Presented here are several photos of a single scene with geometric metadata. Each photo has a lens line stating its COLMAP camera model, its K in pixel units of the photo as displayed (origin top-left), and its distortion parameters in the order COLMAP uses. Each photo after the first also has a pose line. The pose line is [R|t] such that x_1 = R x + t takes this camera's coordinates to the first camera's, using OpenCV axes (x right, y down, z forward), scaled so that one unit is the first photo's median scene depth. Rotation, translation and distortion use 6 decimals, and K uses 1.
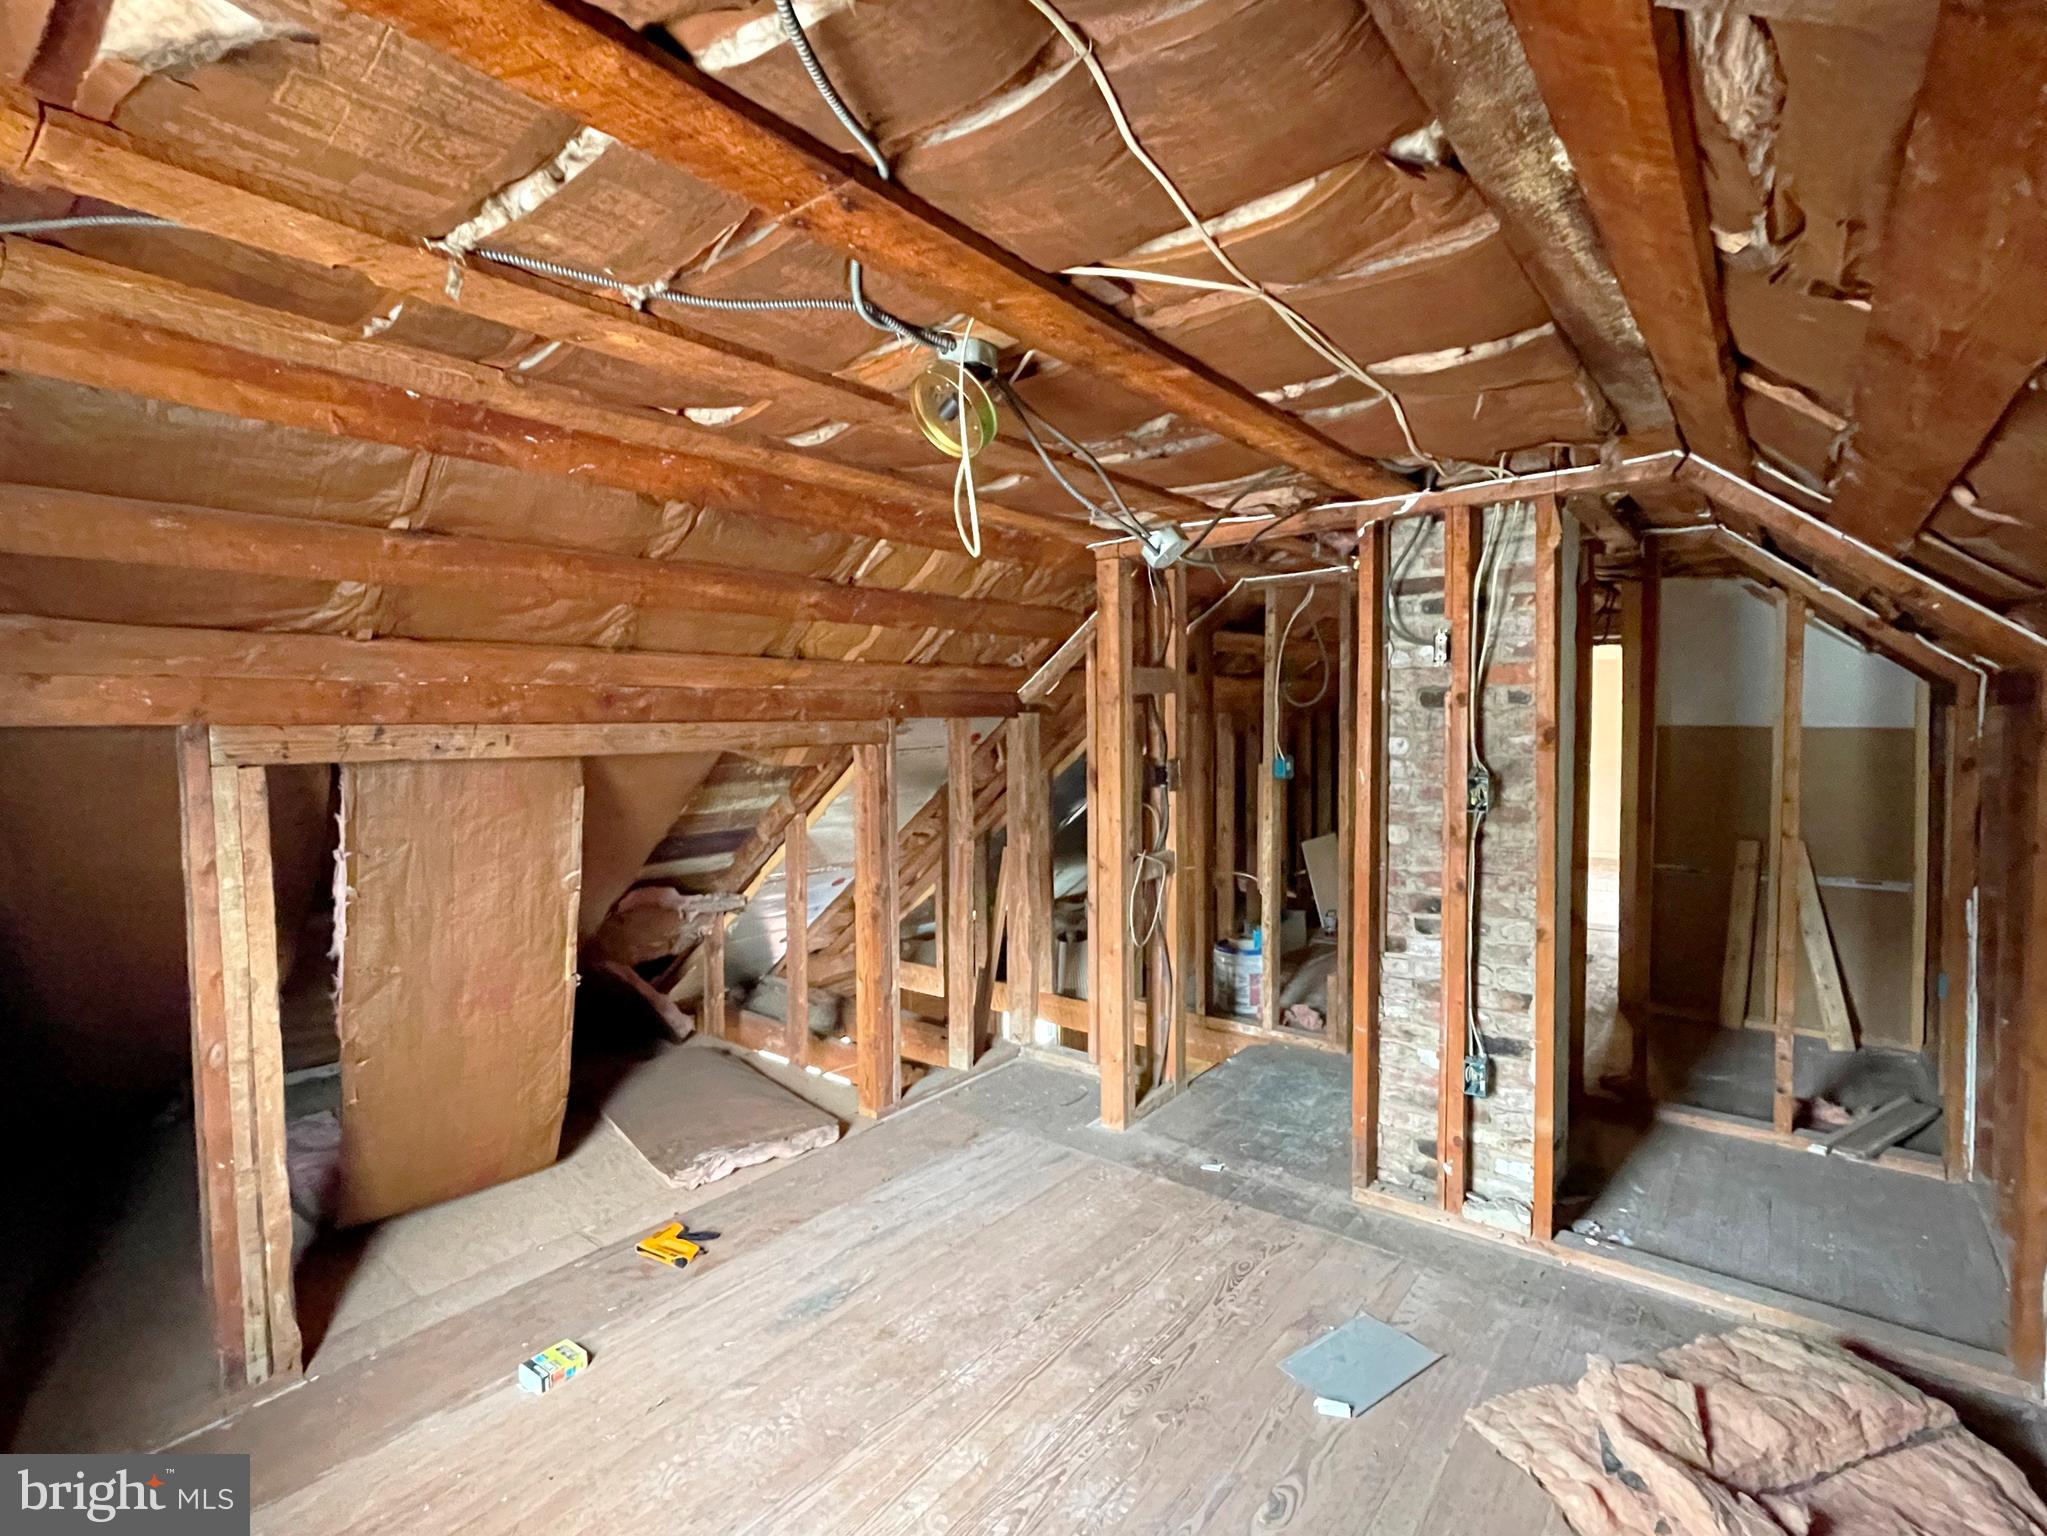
lens RADIAL K [[950.4, 0, 1009.2], [0, 950.4, 772.8], [0, 0, 1]] dist [0.001332, -0.000035]
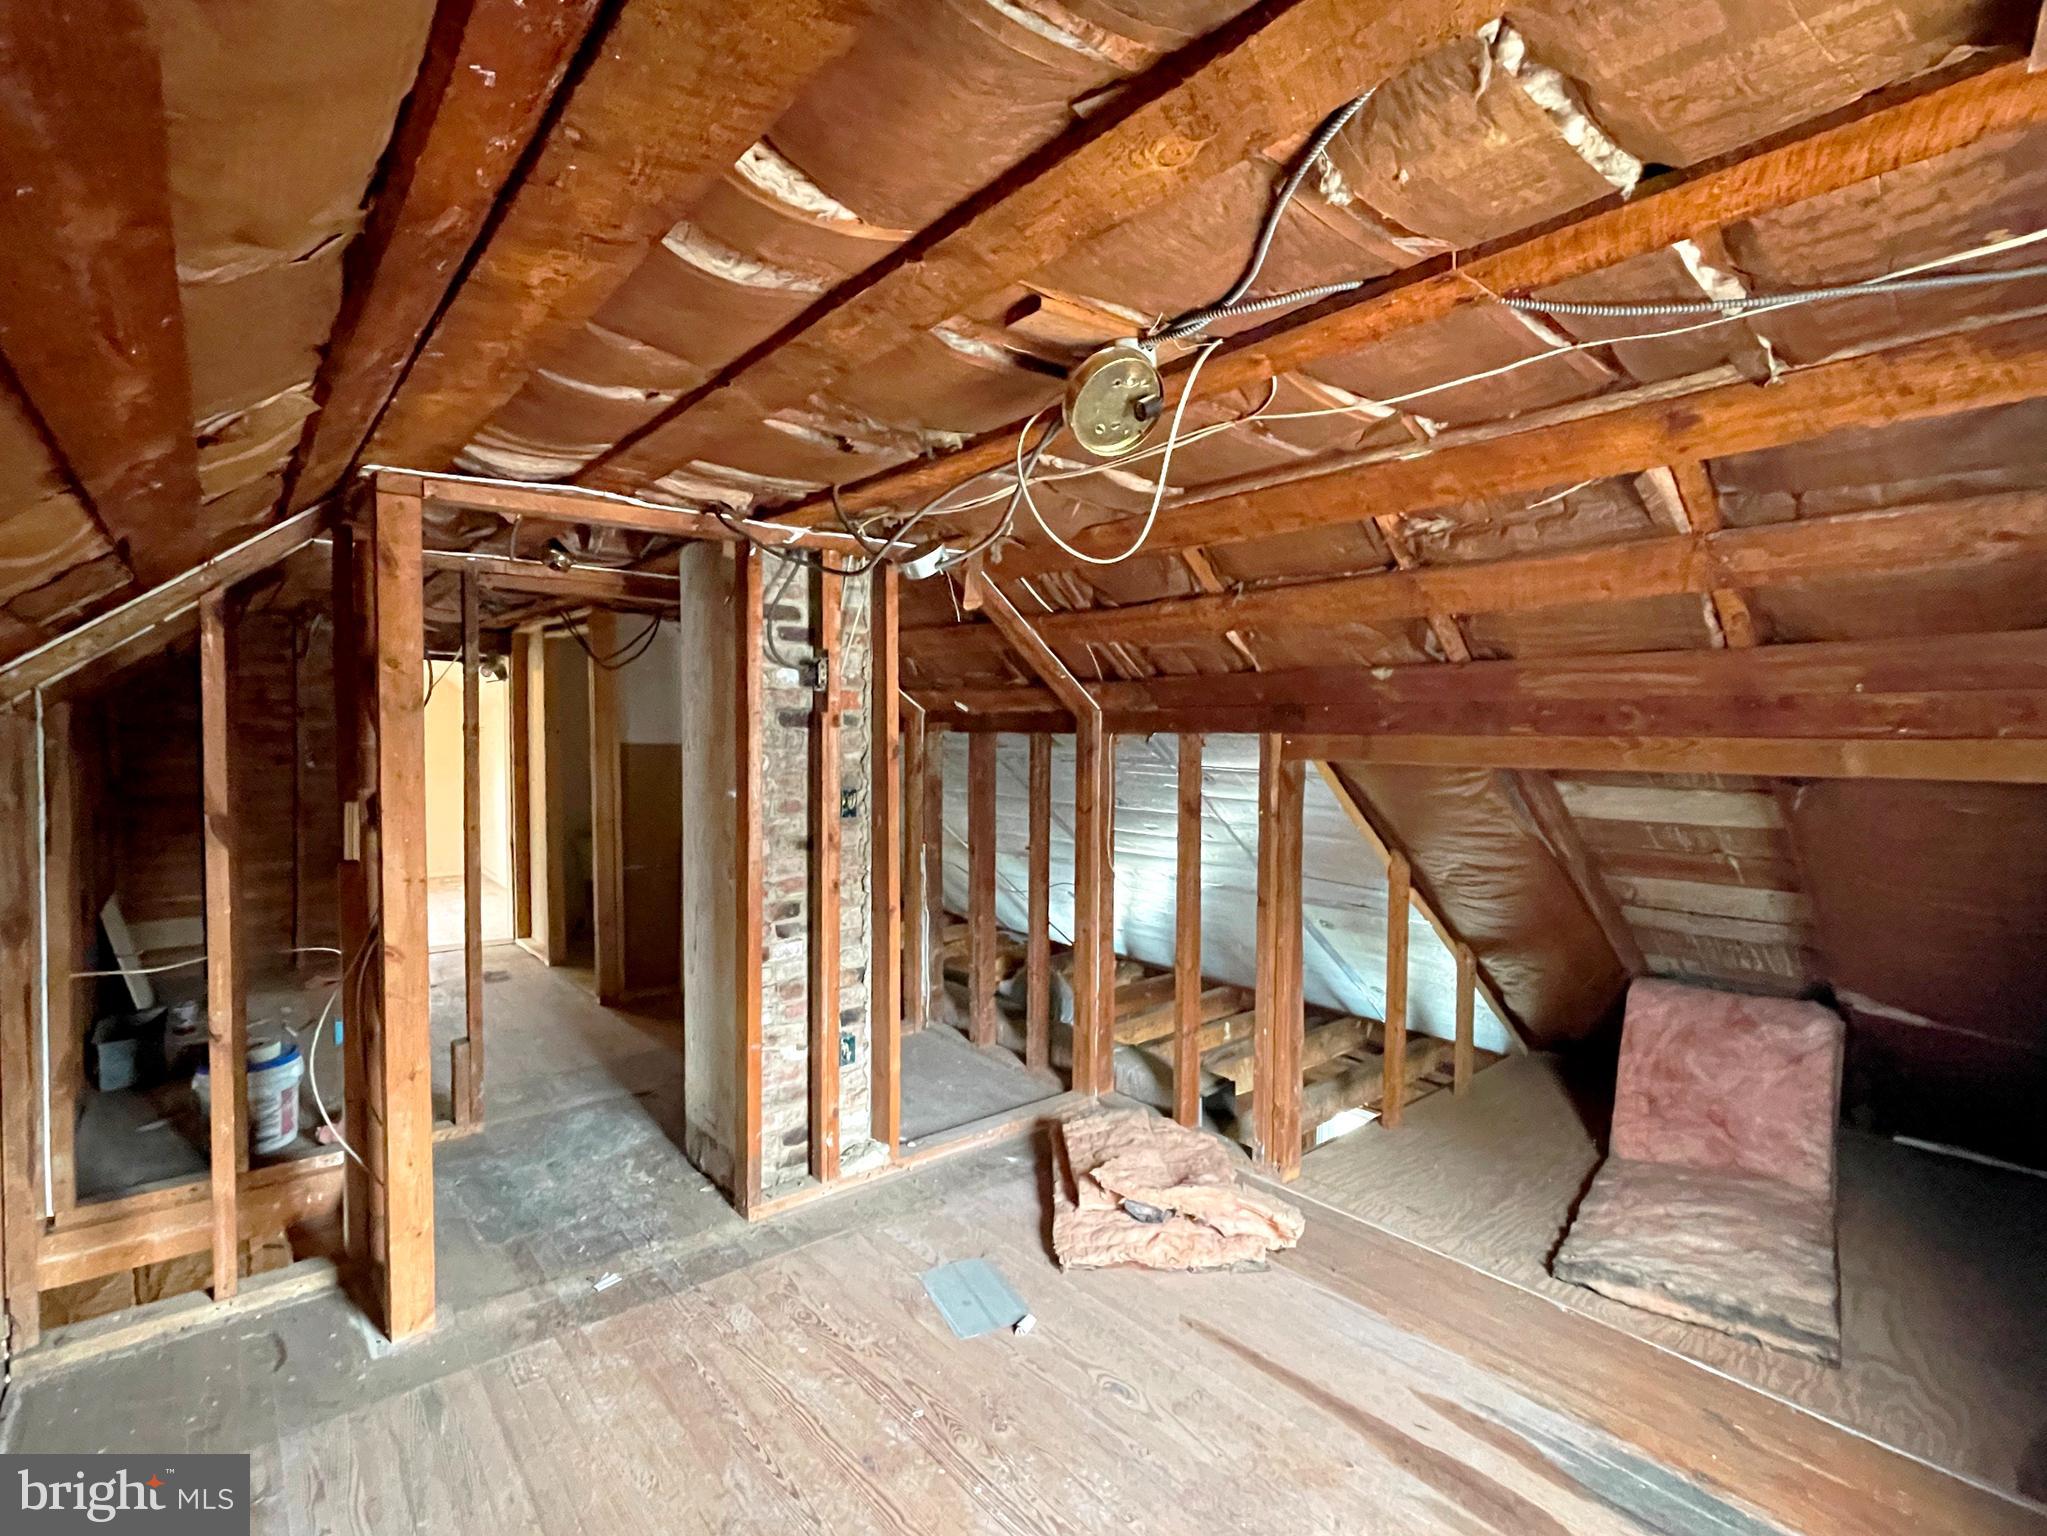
lens RADIAL K [[976.1, 0, 1018.2], [0, 976.1, 764.4], [0, 0, 1]] dist [0.002968, 0.000045]
pose [[0.209367, -0.020870, 0.977614, -0.577293], [0.042078, 0.999038, 0.012316, -0.028336], [-0.976931, 0.038557, 0.210044, 0.506172]]
